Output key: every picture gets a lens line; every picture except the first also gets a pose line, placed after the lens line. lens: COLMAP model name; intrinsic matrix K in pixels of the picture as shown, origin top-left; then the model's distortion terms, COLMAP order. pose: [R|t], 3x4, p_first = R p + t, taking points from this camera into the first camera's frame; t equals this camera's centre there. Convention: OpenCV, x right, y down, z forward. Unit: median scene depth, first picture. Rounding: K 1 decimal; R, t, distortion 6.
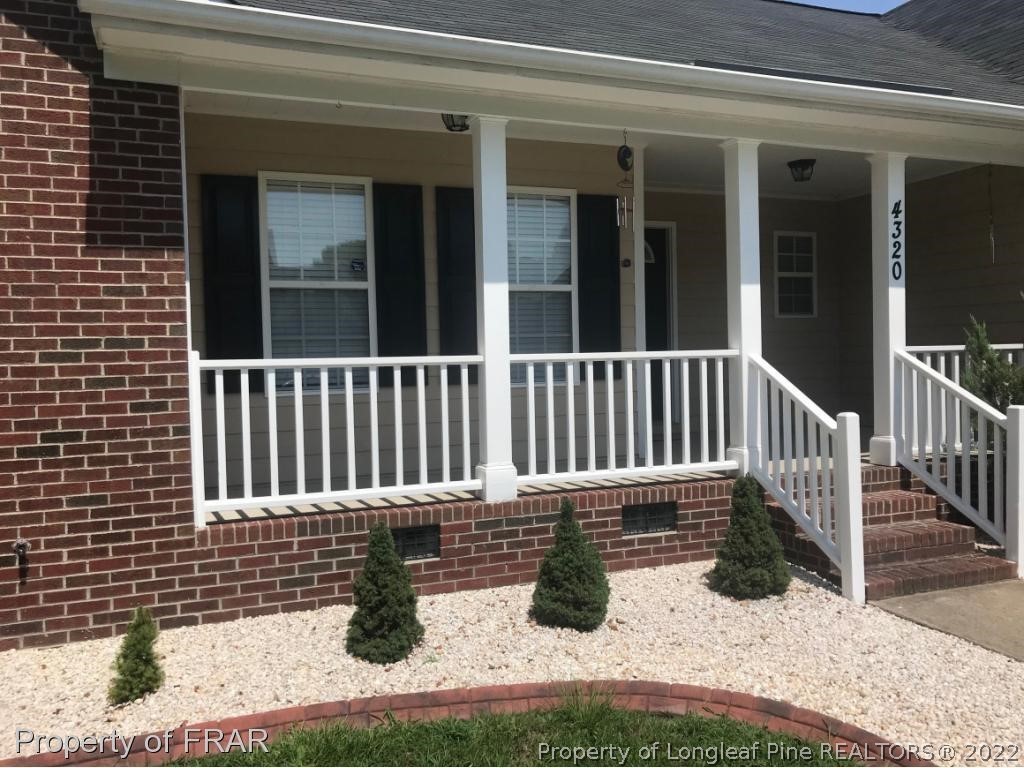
lens RADIAL K [[882.7, 0, 512.0], [0, 882.7, 384.0], [0, 0, 1]] dist [0.009527, -0.003394]
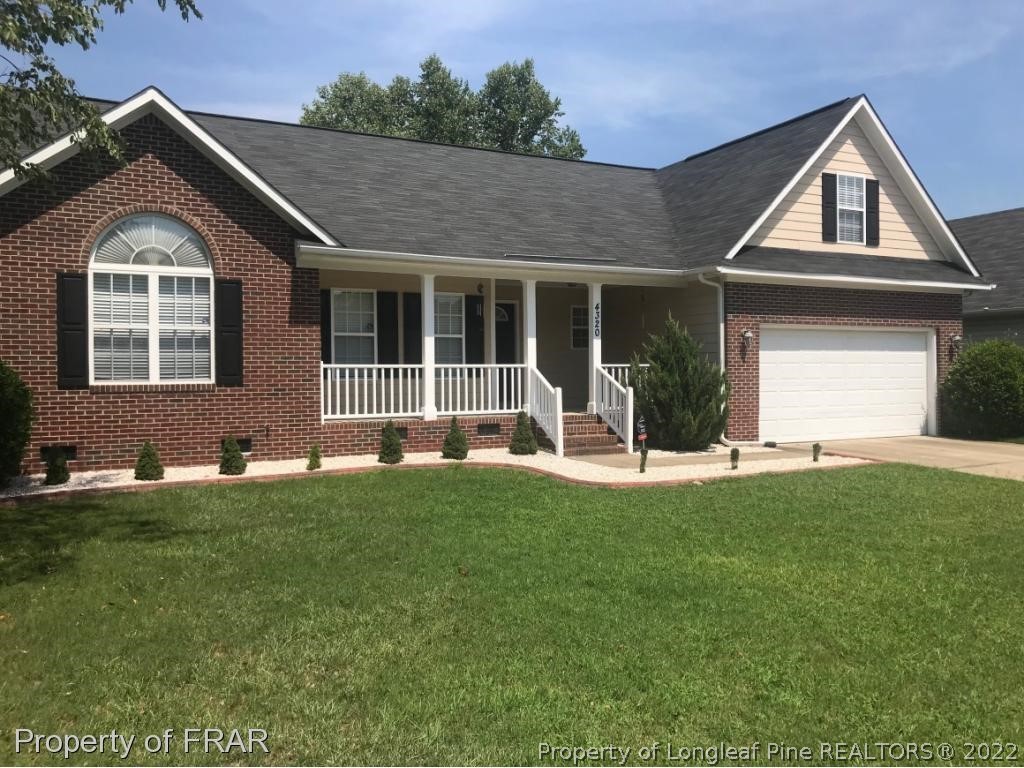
lens RADIAL K [[882.7, 0, 512.0], [0, 882.7, 384.0], [0, 0, 1]] dist [0.009527, -0.003394]
pose [[0.996246, 0.013831, 0.085457, 0.004029], [-0.012043, 0.999698, -0.021402, 0.078829], [-0.085728, 0.020292, 0.996112, -1.646479]]
